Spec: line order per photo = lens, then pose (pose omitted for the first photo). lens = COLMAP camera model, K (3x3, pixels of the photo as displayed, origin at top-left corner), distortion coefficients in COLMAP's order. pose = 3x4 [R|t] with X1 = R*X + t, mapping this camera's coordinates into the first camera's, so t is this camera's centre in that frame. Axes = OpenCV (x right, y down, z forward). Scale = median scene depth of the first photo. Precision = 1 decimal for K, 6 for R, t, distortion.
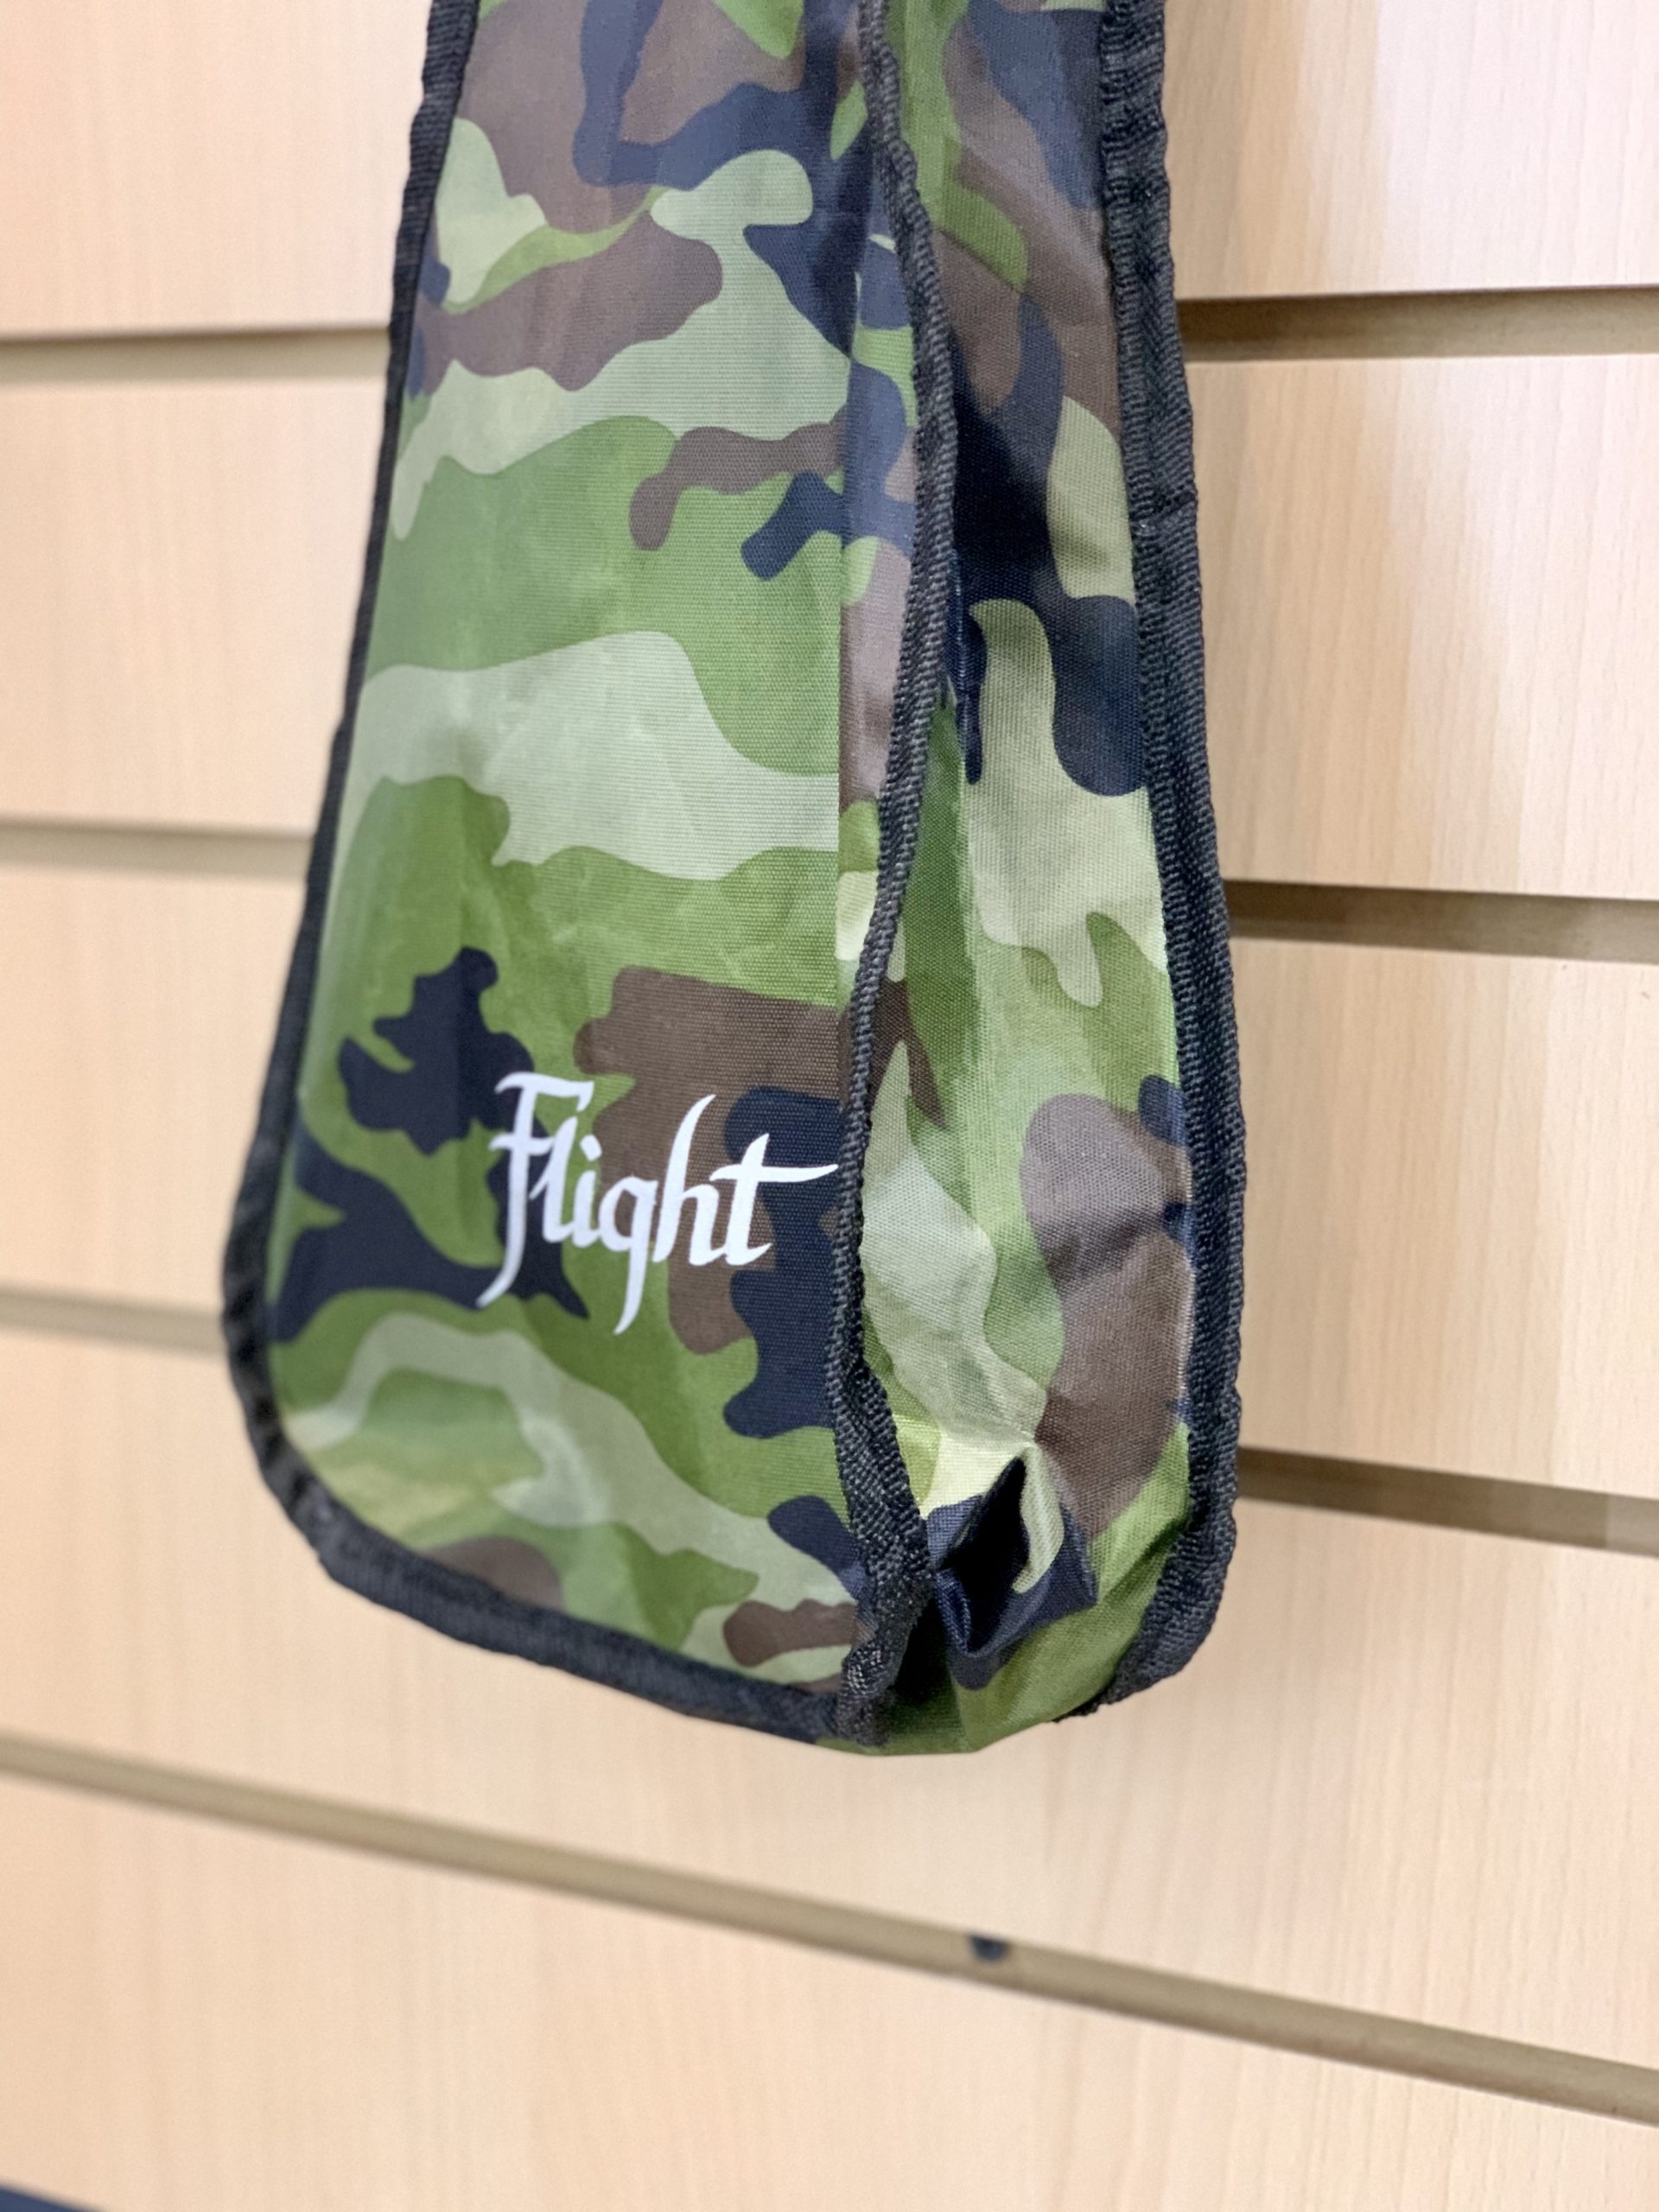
lens RADIAL K [[3335.6, 0, 830.1], [0, 3335.6, 1101.0], [0, 0, 1]] dist [0.027401, 0.000000]
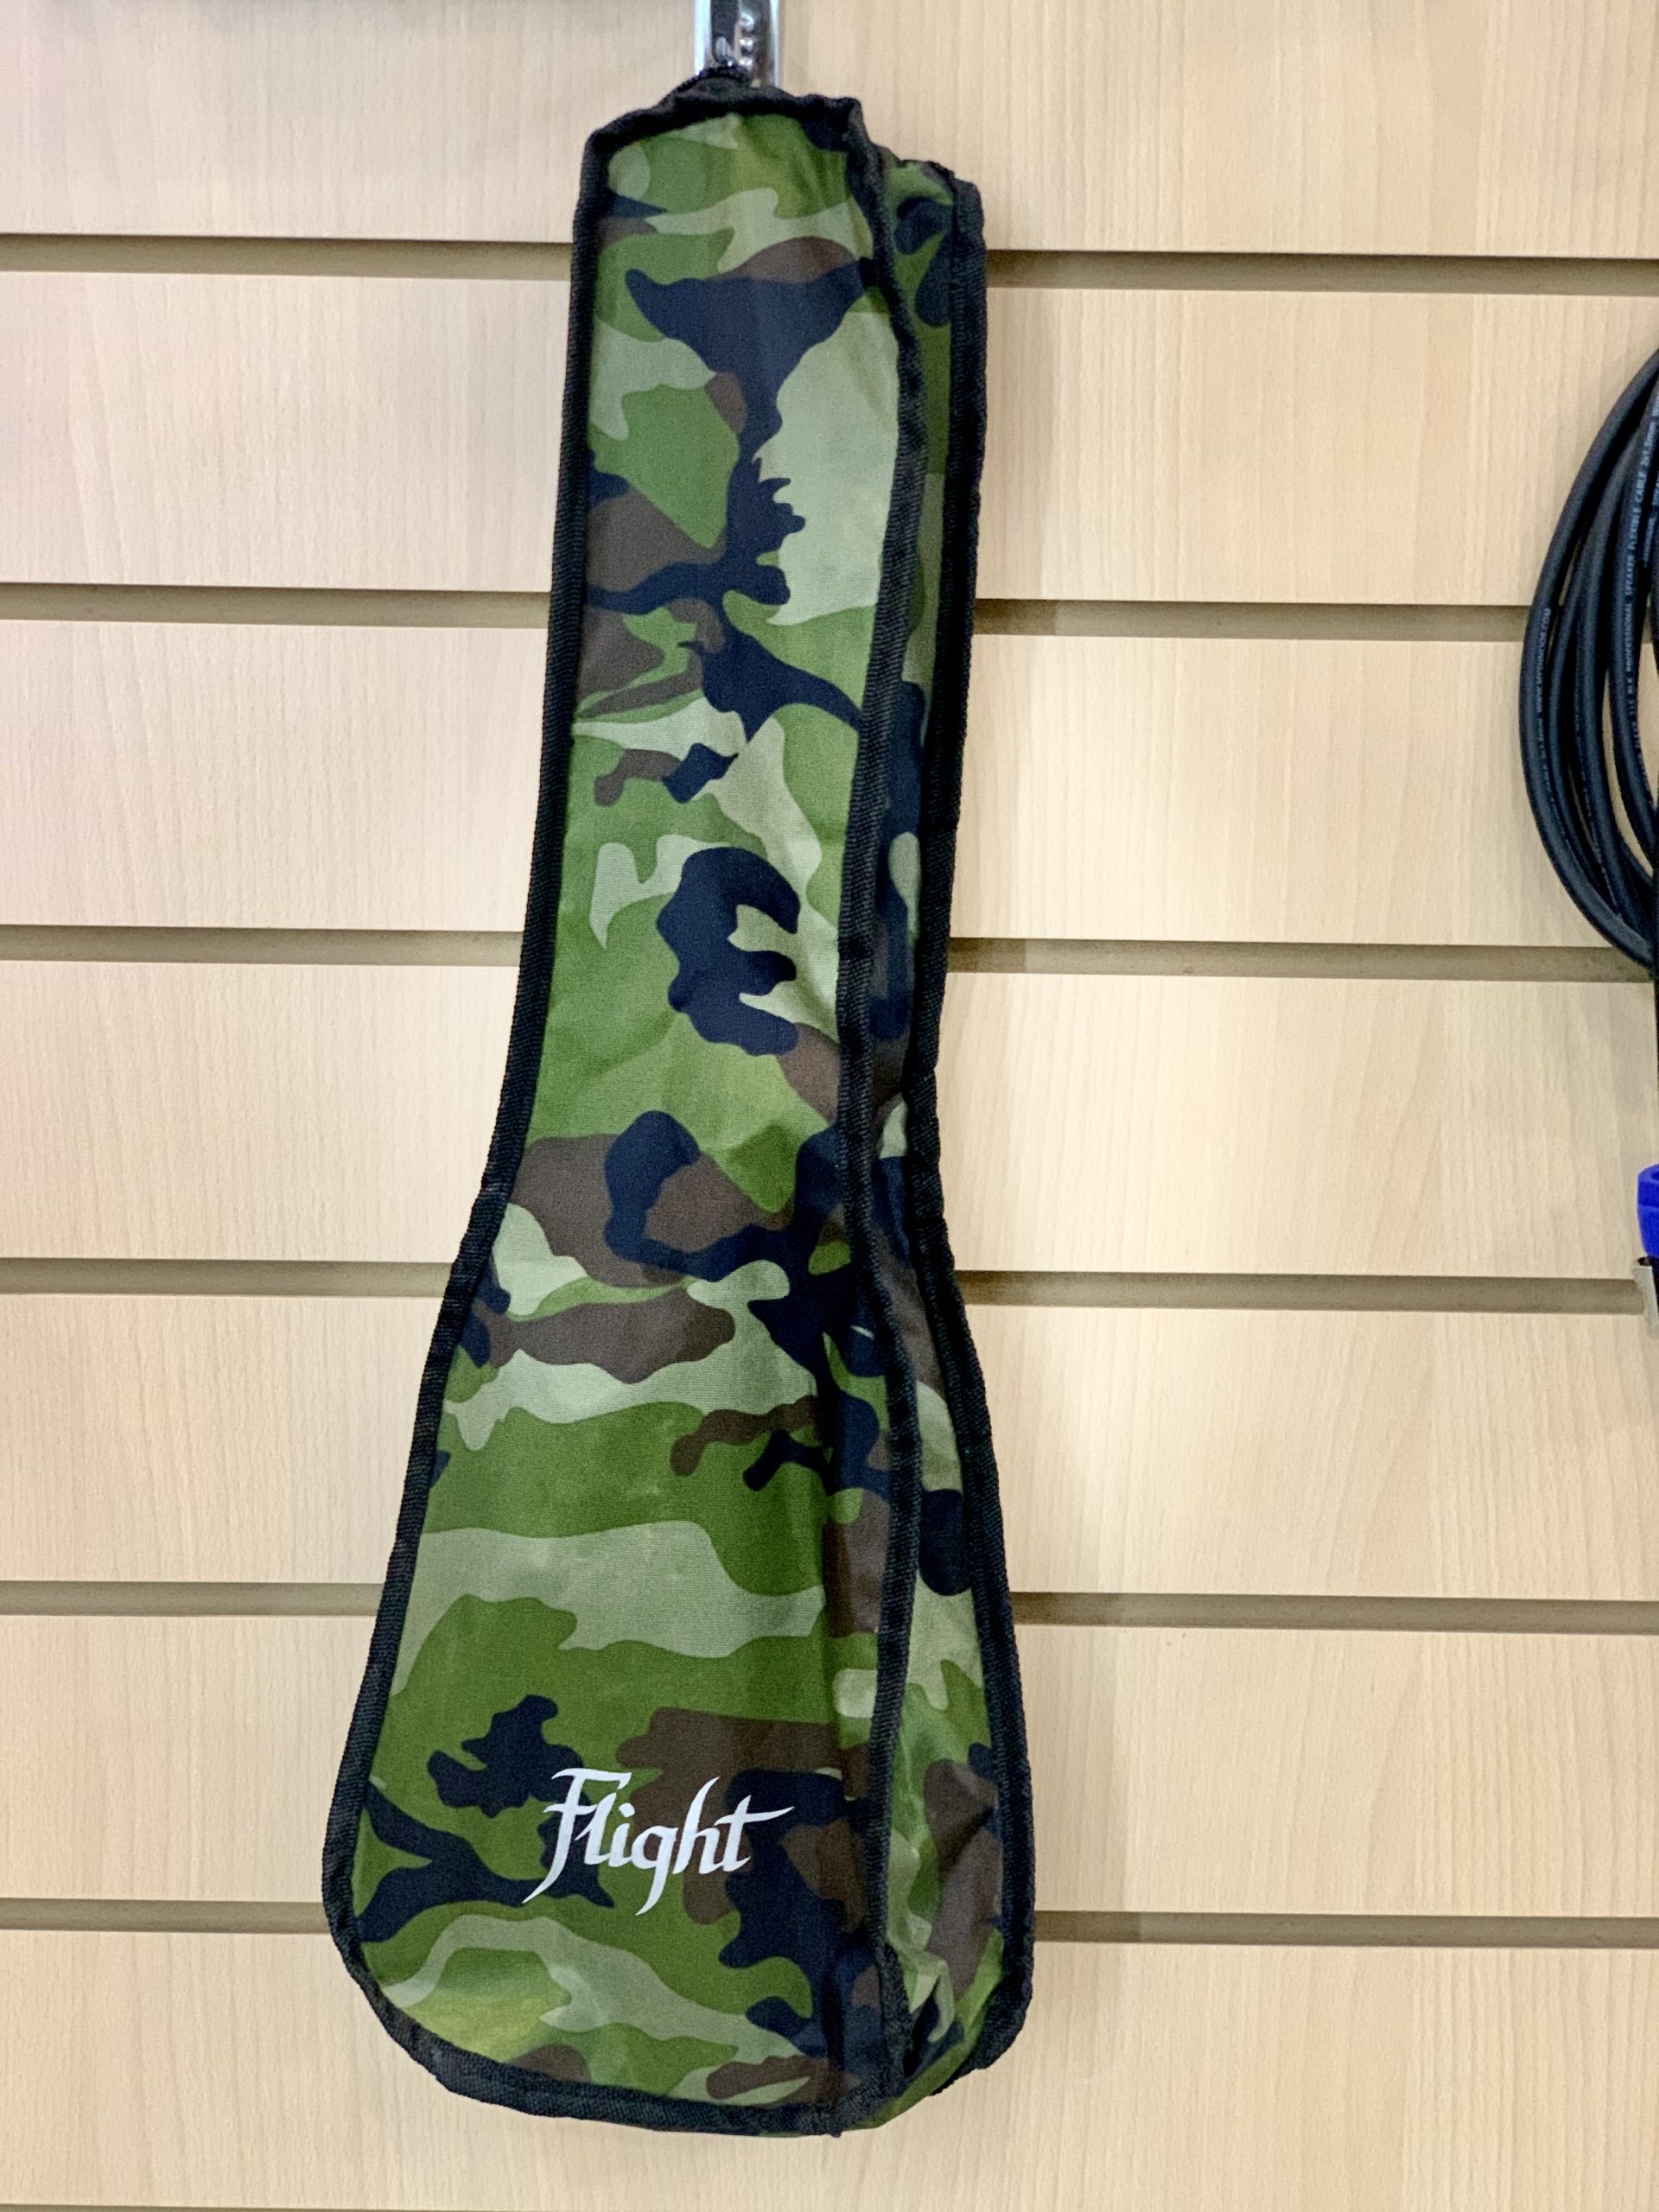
lens RADIAL K [[3335.6, 0, 831.3], [0, 3335.6, 1108.4], [0, 0, 1]] dist [0.027401, 0.000000]
pose [[0.891028, -0.063949, 0.449422, -0.716873], [0.066435, 0.997738, 0.010256, -0.350749], [-0.449061, 0.020718, 0.893261, -0.556168]]
